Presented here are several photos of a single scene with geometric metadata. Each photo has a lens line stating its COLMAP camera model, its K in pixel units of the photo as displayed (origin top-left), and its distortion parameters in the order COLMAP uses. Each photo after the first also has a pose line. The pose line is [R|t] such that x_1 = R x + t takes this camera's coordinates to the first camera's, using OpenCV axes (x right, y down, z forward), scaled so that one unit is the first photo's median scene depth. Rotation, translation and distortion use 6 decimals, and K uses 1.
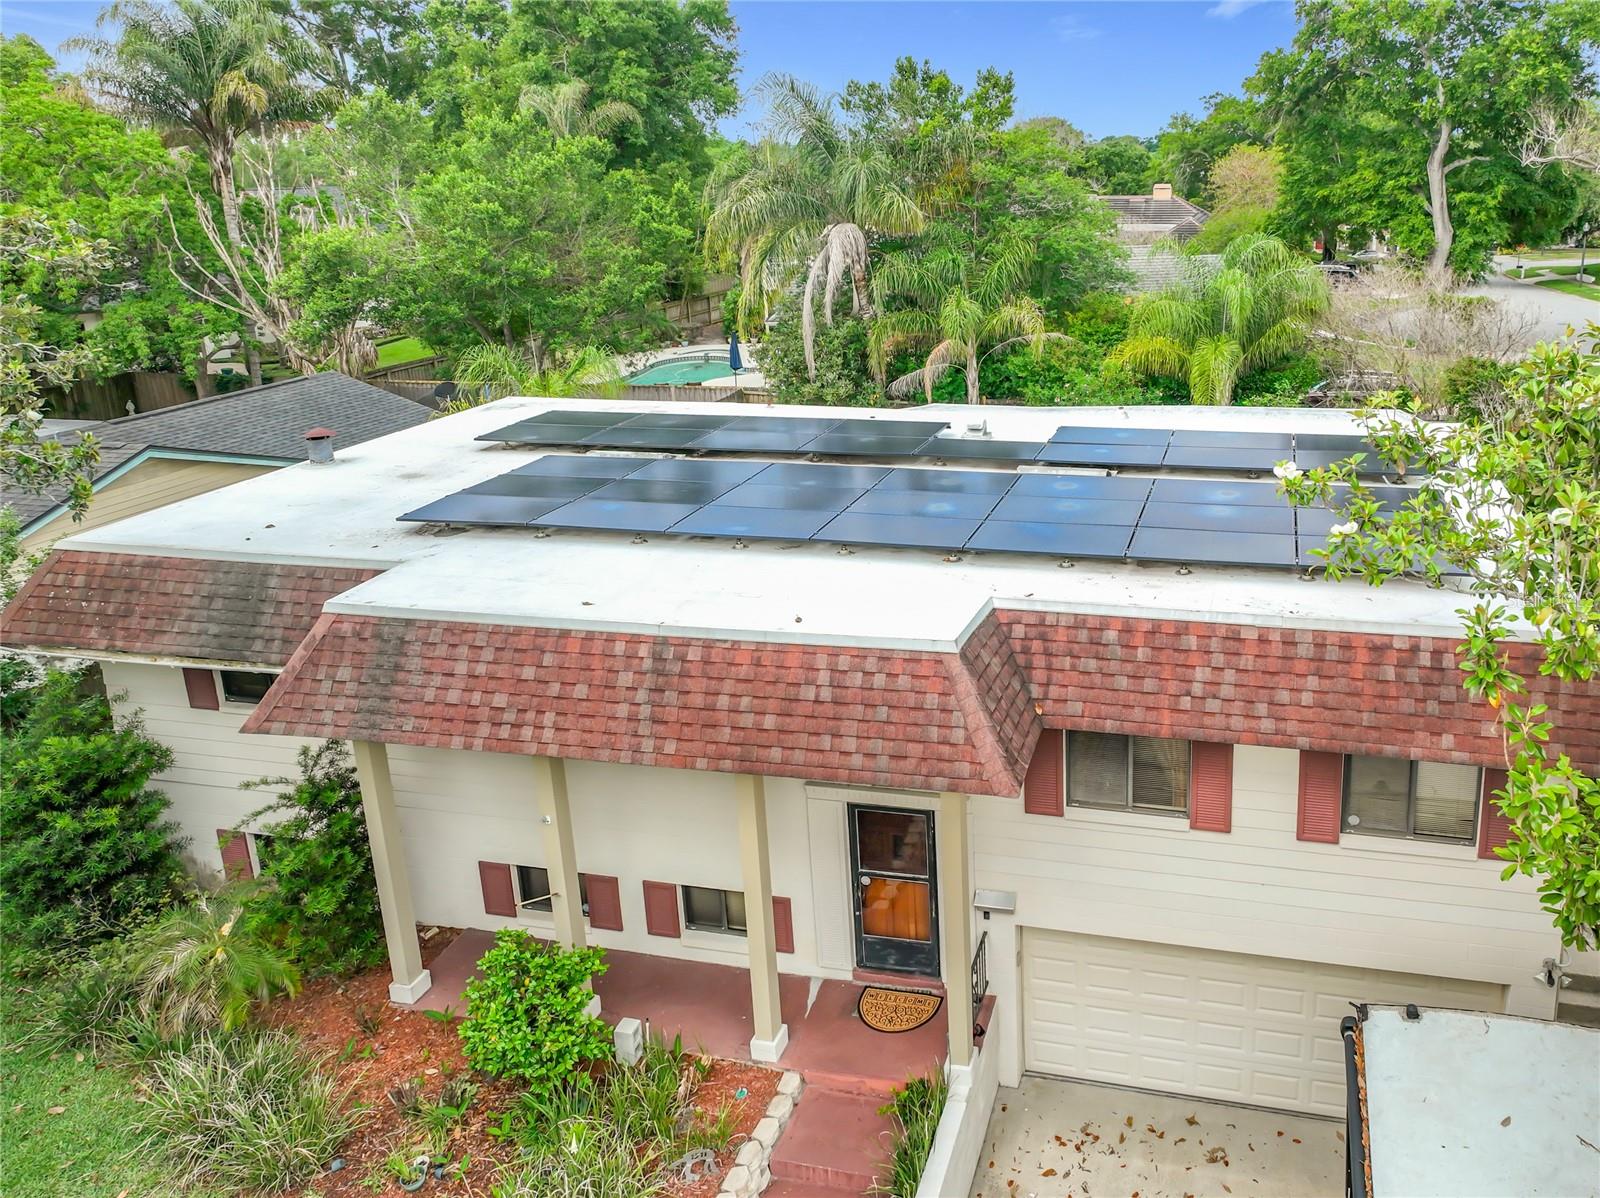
lens RADIAL K [[1169.4, 0, 991.4], [0, 1169.4, 457.9], [0, 0, 1]] dist [0.007340, -0.006193]
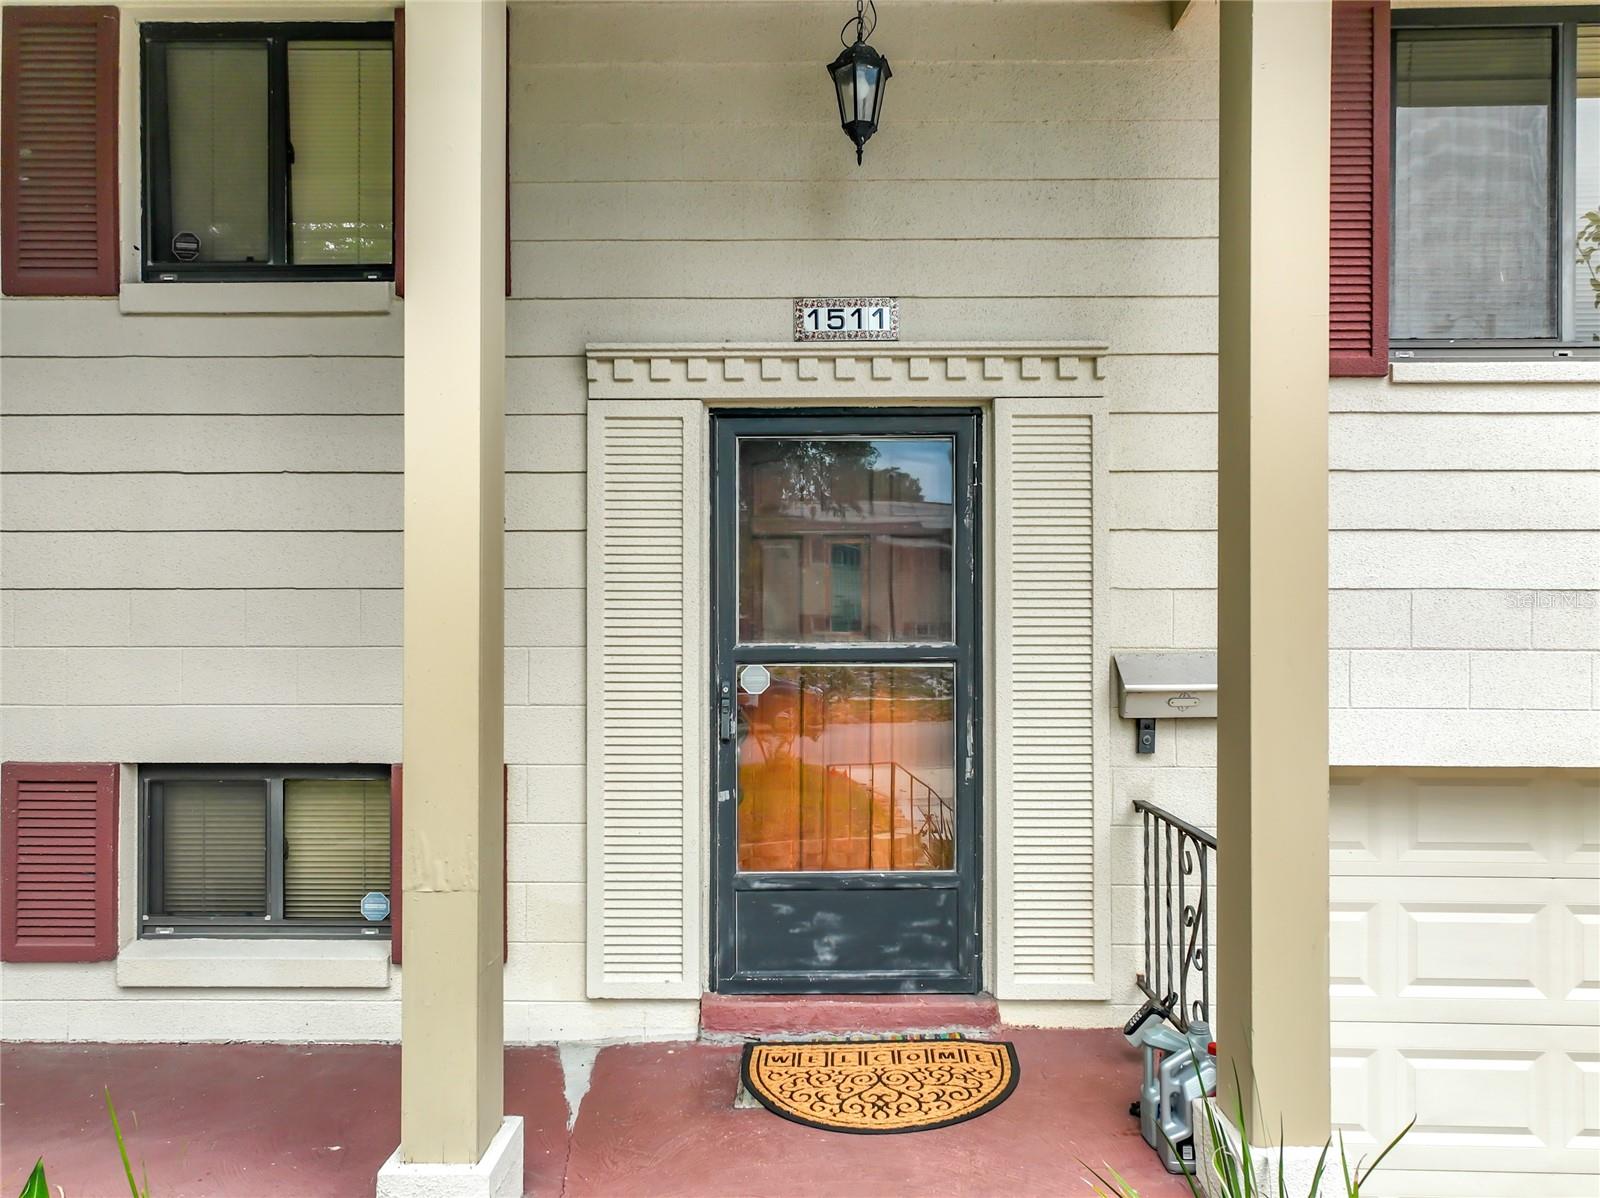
lens RADIAL K [[1153.0, 0, 764.0], [0, 1153.0, 603.6], [0, 0, 1]] dist [-0.001420, 0.002297]
pose [[0.982725, 0.020366, 0.183949, -0.168498], [0.025933, 0.968968, -0.245823, 0.430792], [-0.183247, 0.246347, 0.951701, 0.707852]]
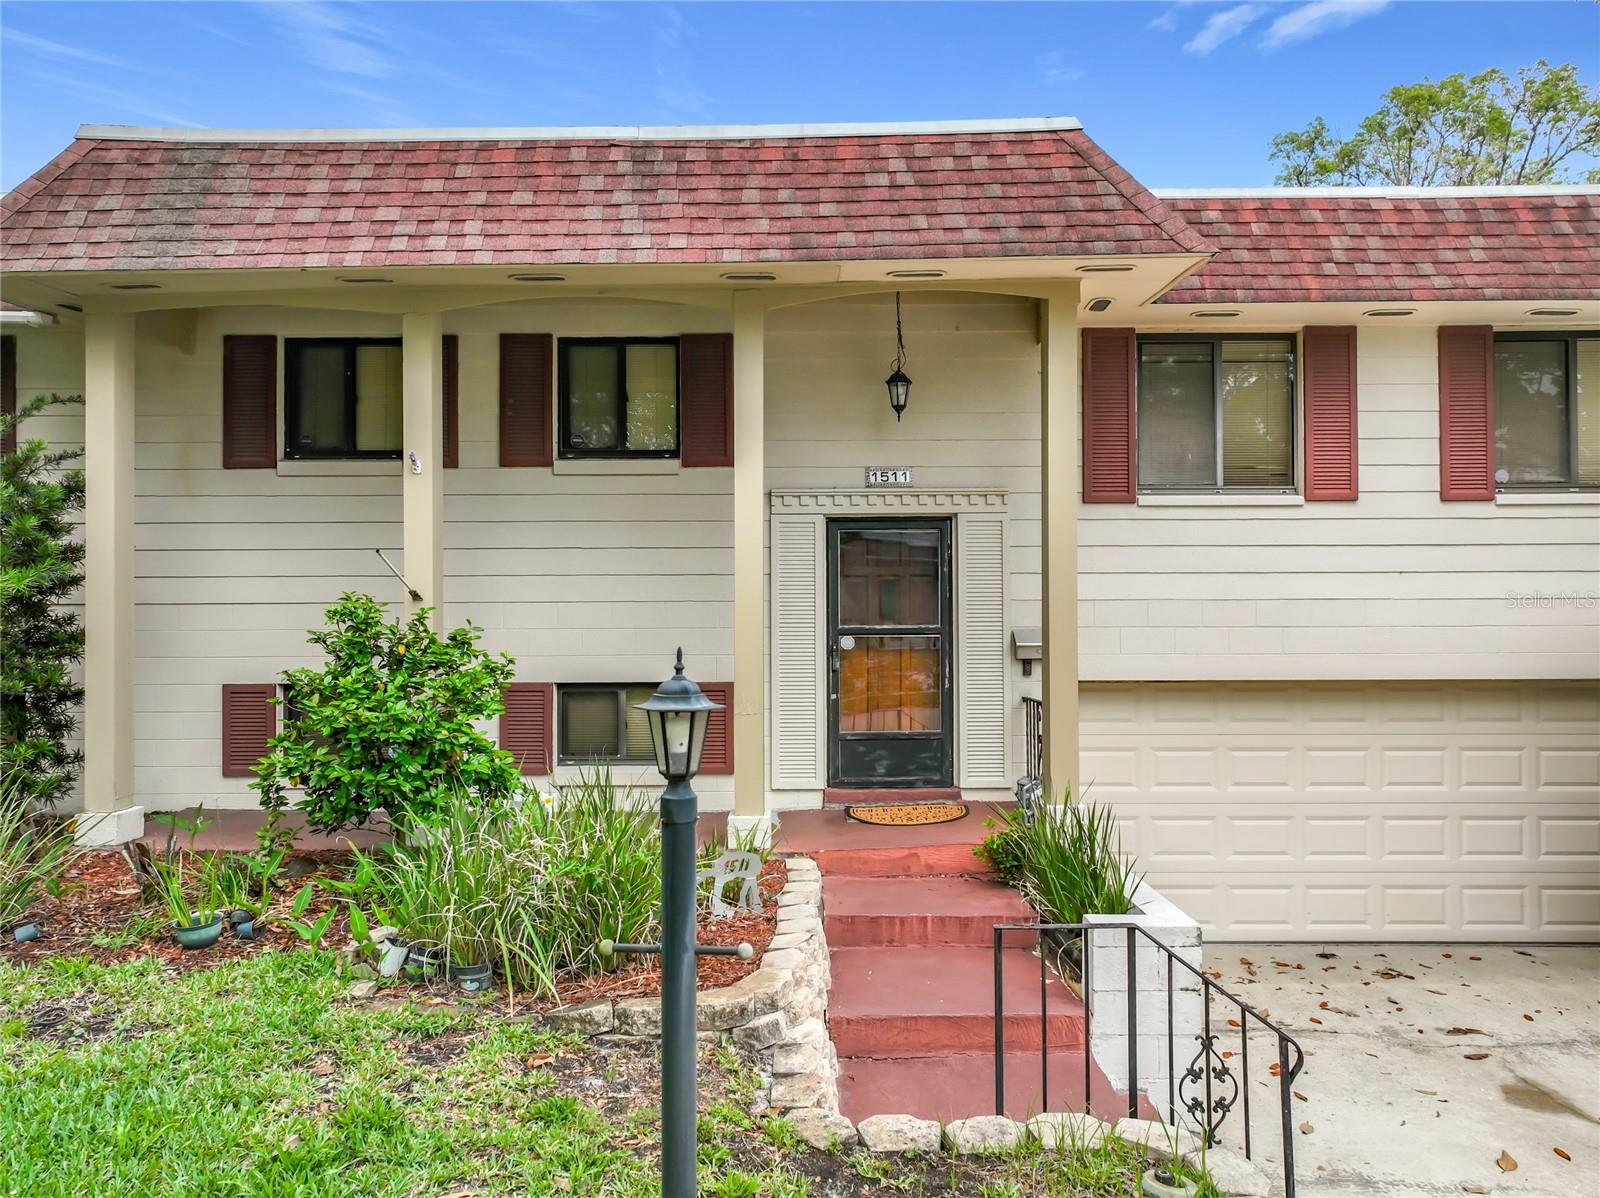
lens RADIAL K [[1137.1, 0, 774.6], [0, 1137.1, 600.8], [0, 0, 1]] dist [-0.005009, 0.020742]
pose [[0.978102, 0.017861, 0.207360, -0.300276], [0.035338, 0.967593, -0.250031, 0.519670], [-0.205106, 0.251883, 0.945773, 0.366011]]
